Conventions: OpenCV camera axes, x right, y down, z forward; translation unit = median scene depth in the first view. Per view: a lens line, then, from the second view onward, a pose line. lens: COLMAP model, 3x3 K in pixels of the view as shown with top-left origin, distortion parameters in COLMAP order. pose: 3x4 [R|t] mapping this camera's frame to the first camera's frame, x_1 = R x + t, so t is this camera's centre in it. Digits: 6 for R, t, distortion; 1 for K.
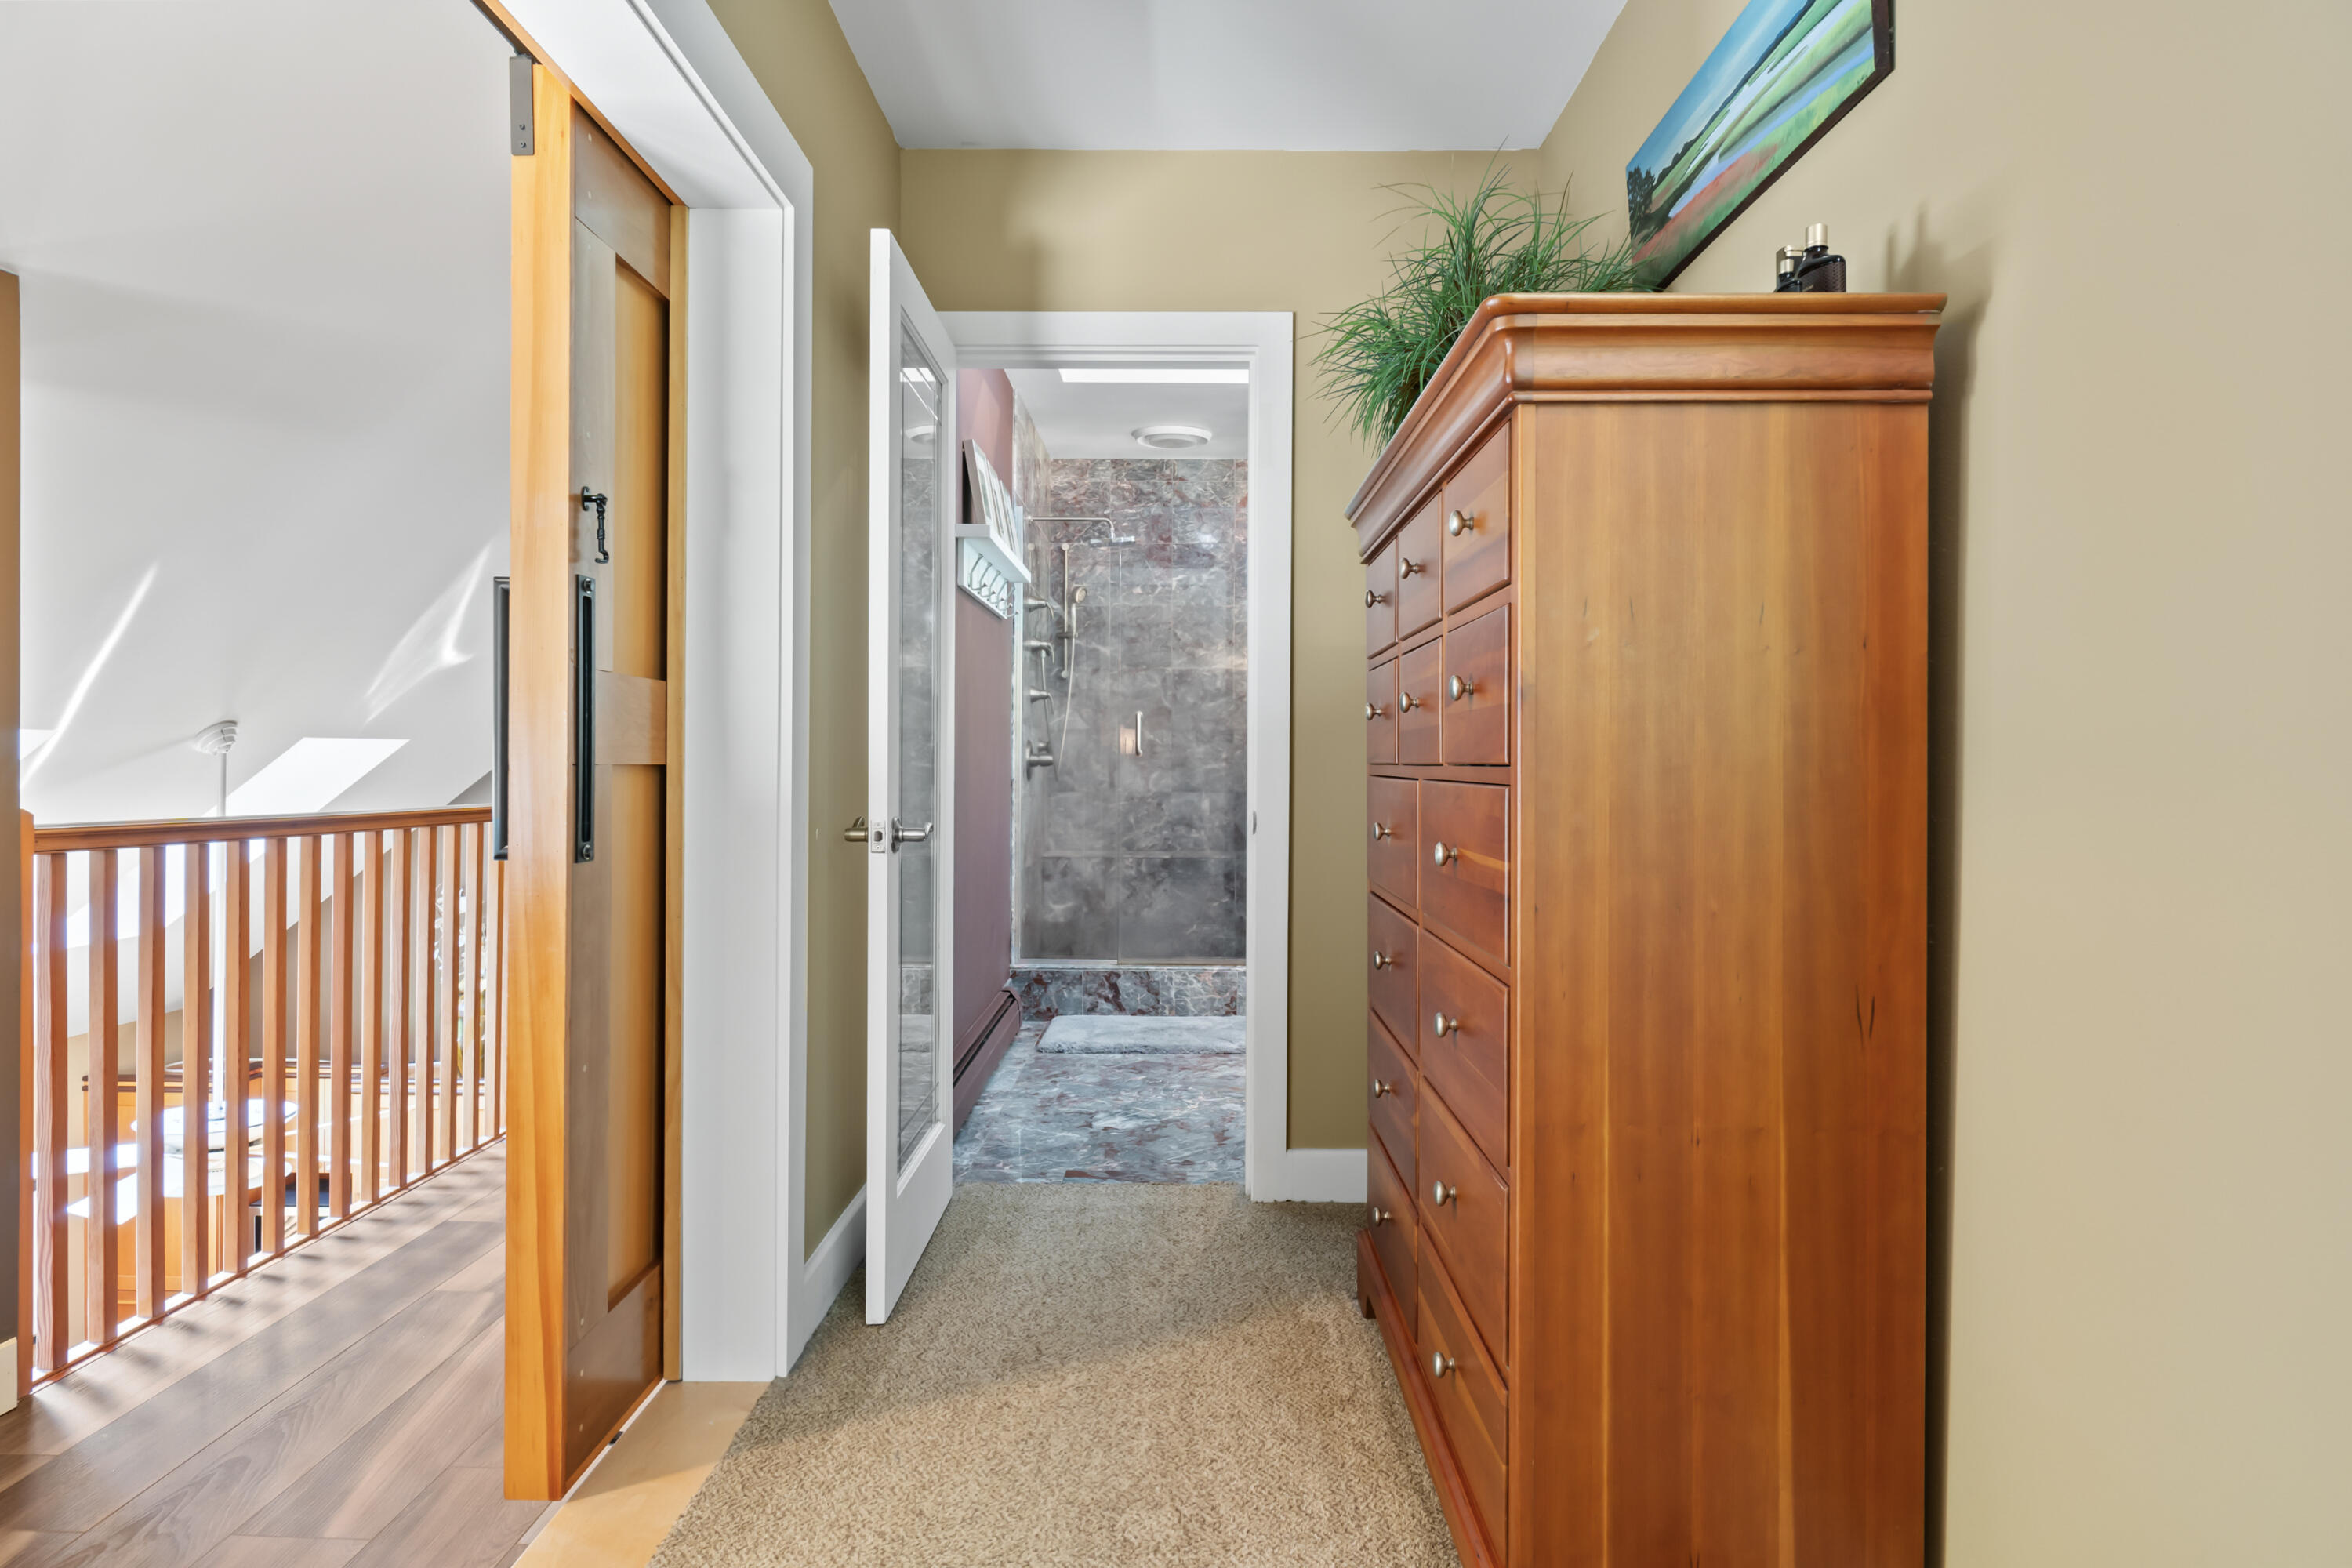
lens RADIAL K [[1420.2, 0, 1180.0], [0, 1420.2, 771.3], [0, 0, 1]] dist [-0.007521, -0.000698]
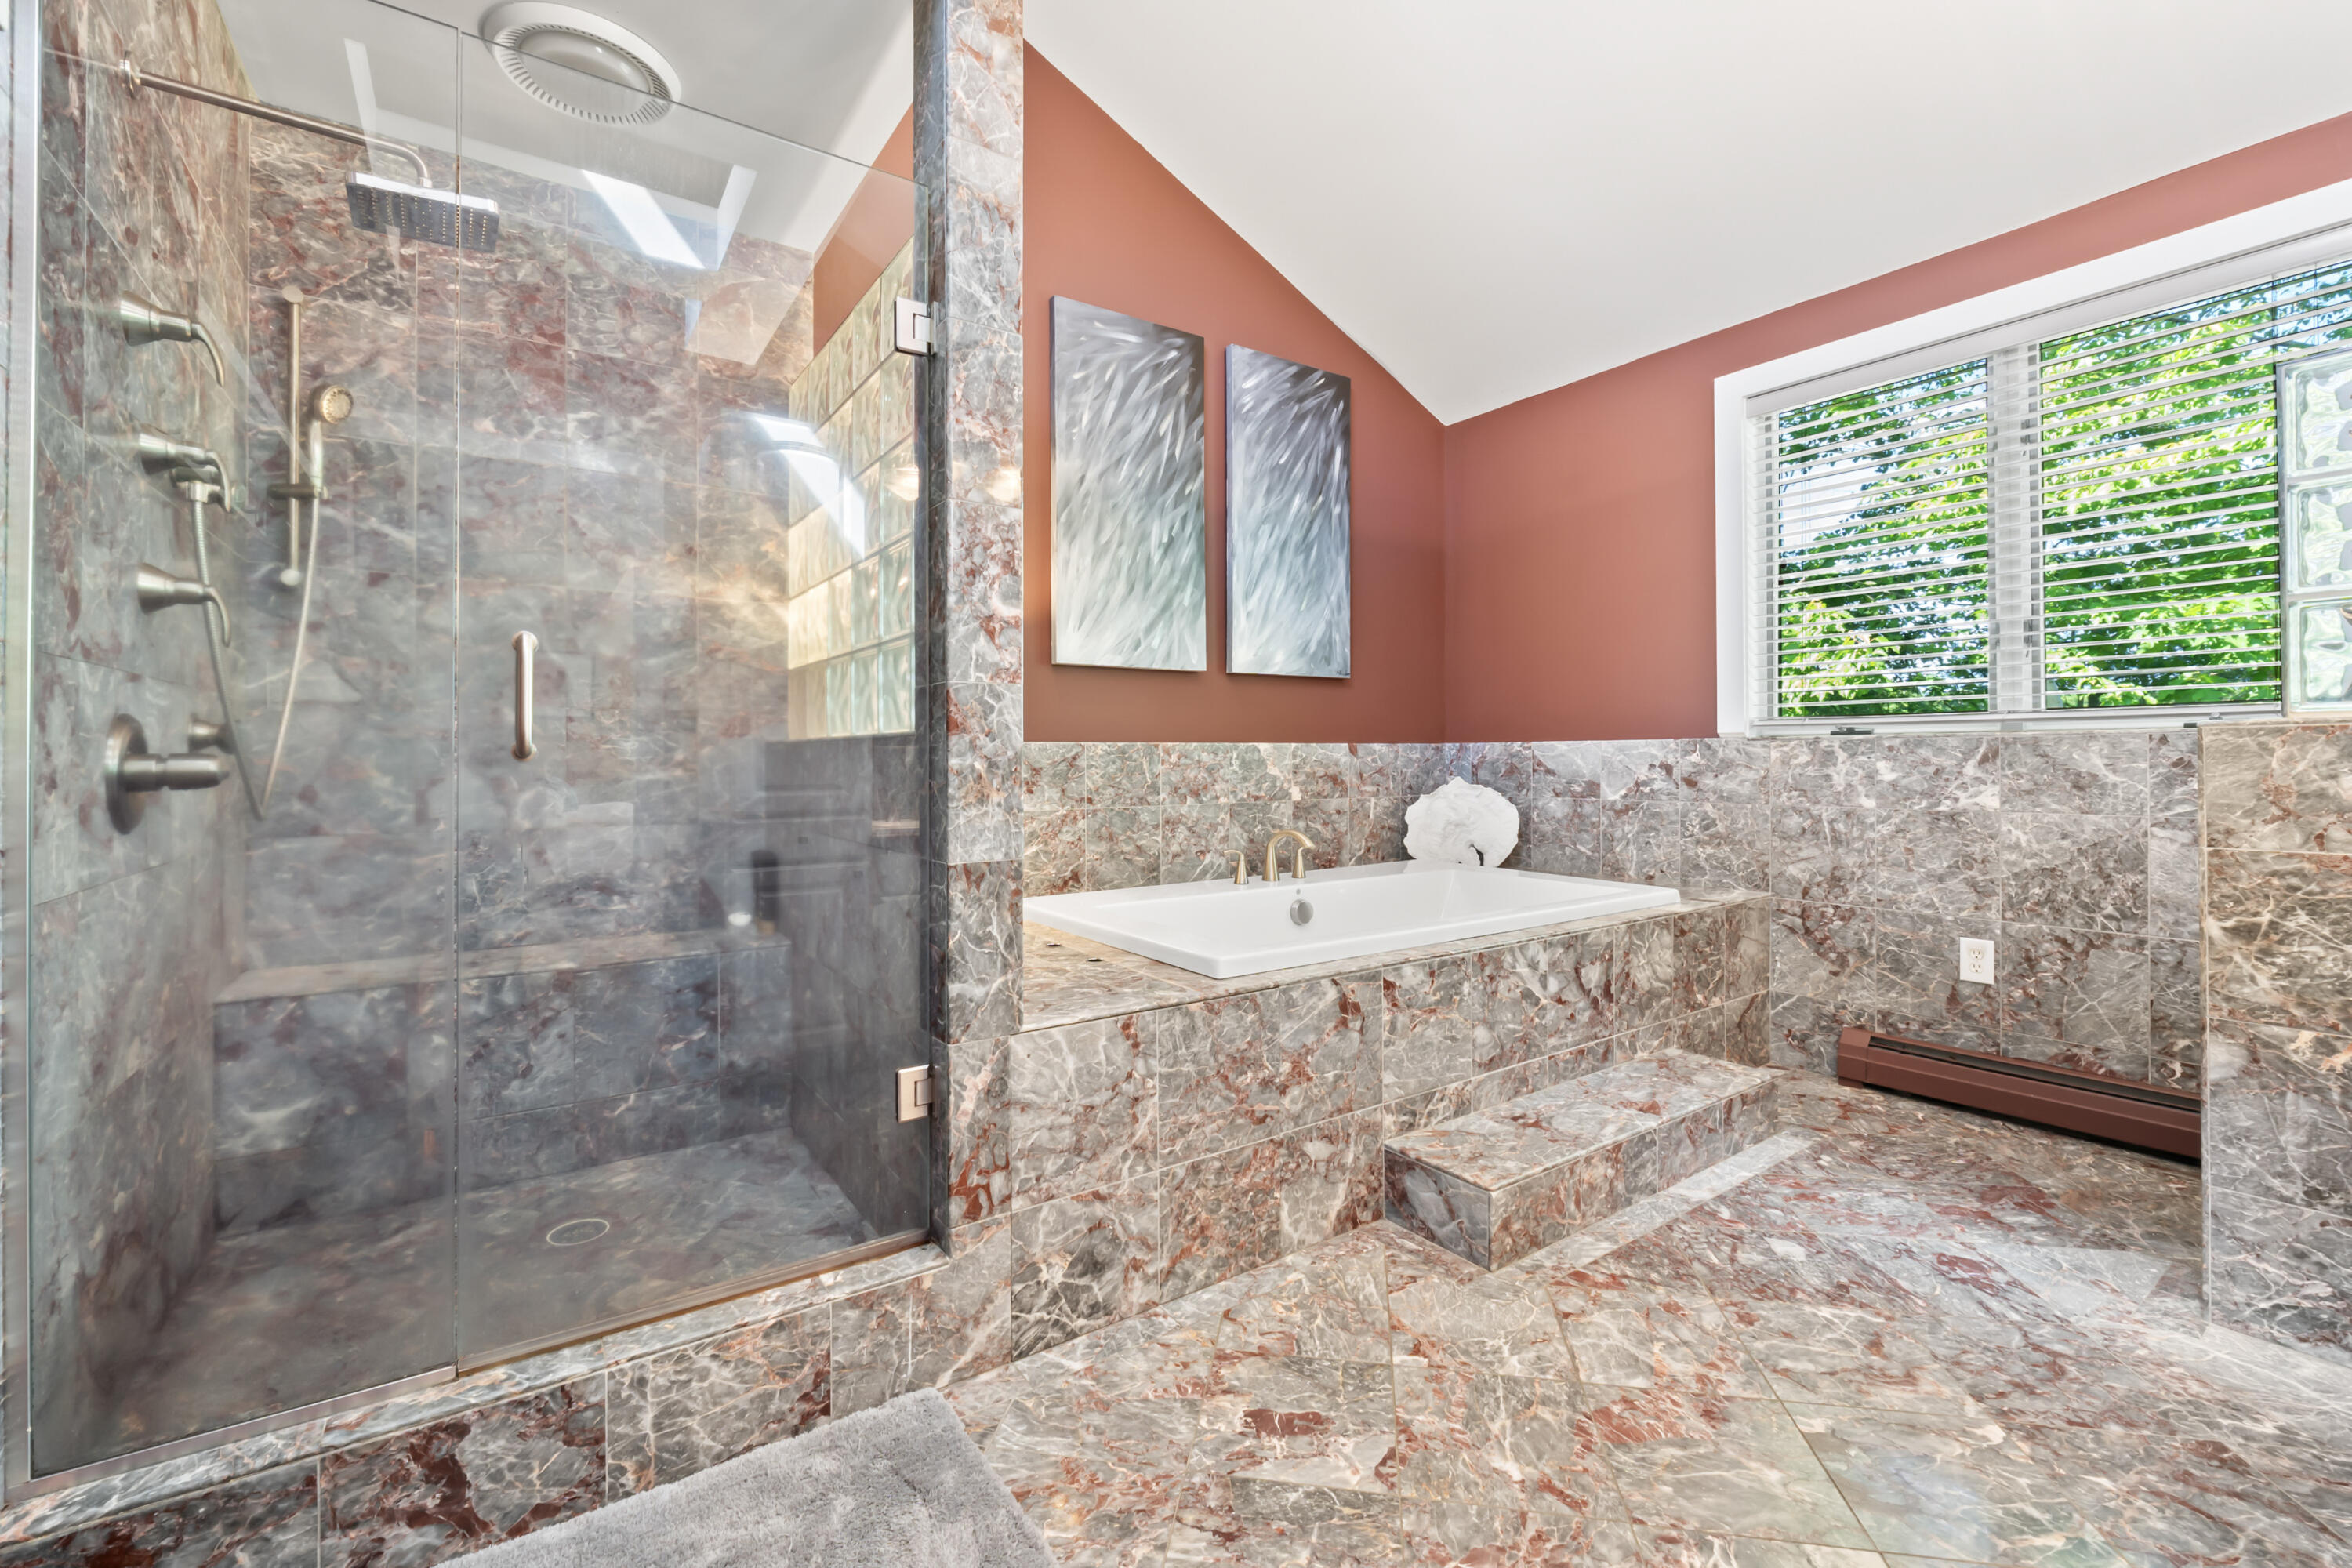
lens RADIAL K [[974.4, 0, 1167.2], [0, 974.4, 755.5], [0, 0, 1]] dist [-0.009178, 0.000055]
pose [[0.817923, -0.004929, 0.575306, -0.030581], [0.011262, 0.999909, -0.007444, -0.006621], [-0.575217, 0.012568, 0.817904, 0.591510]]
